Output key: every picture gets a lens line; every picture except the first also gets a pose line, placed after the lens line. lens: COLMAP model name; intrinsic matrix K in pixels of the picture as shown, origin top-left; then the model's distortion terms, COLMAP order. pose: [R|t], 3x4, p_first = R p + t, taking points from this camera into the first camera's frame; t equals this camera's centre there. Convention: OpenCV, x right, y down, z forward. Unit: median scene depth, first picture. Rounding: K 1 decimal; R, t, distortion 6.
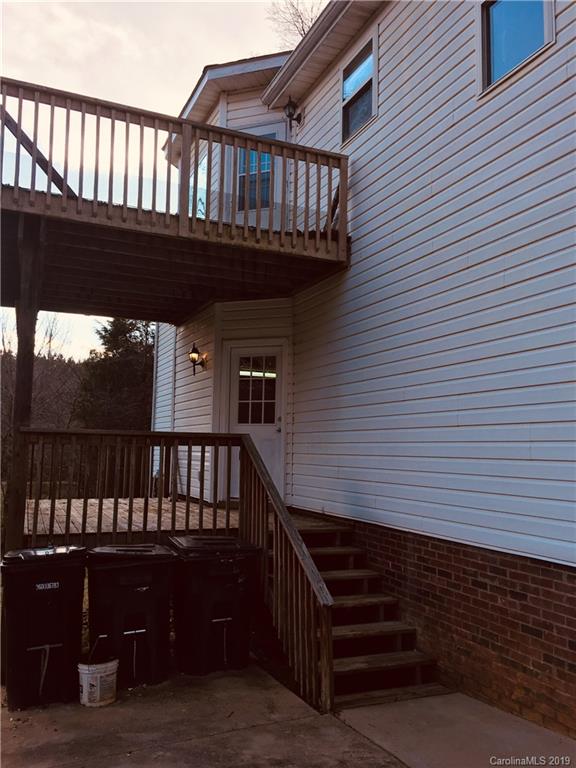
lens RADIAL K [[652.1, 0, 286.6], [0, 652.1, 386.4], [0, 0, 1]] dist [0.025466, -0.014334]
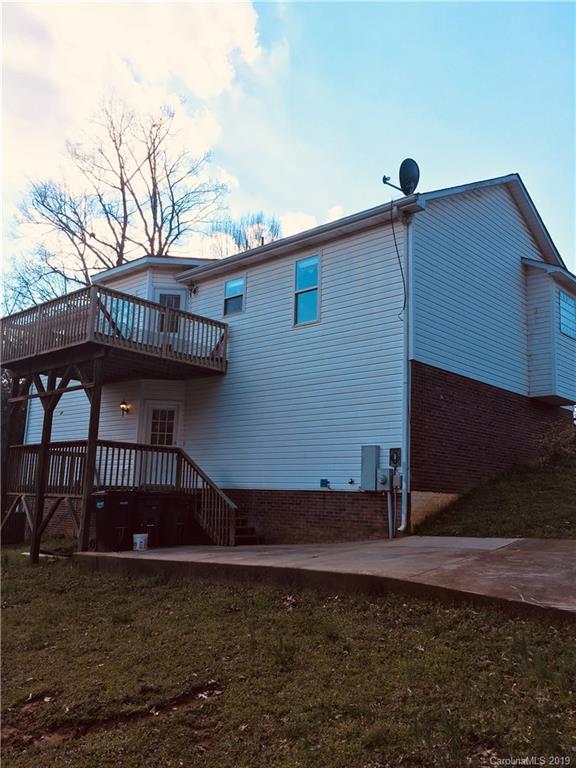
lens RADIAL K [[652.1, 0, 286.6], [0, 652.1, 386.4], [0, 0, 1]] dist [0.025466, -0.014334]
pose [[0.918951, 0.080594, 0.386050, -0.602138], [-0.055777, 0.995616, -0.075078, 0.012571], [-0.390408, 0.047460, 0.919418, -1.177867]]
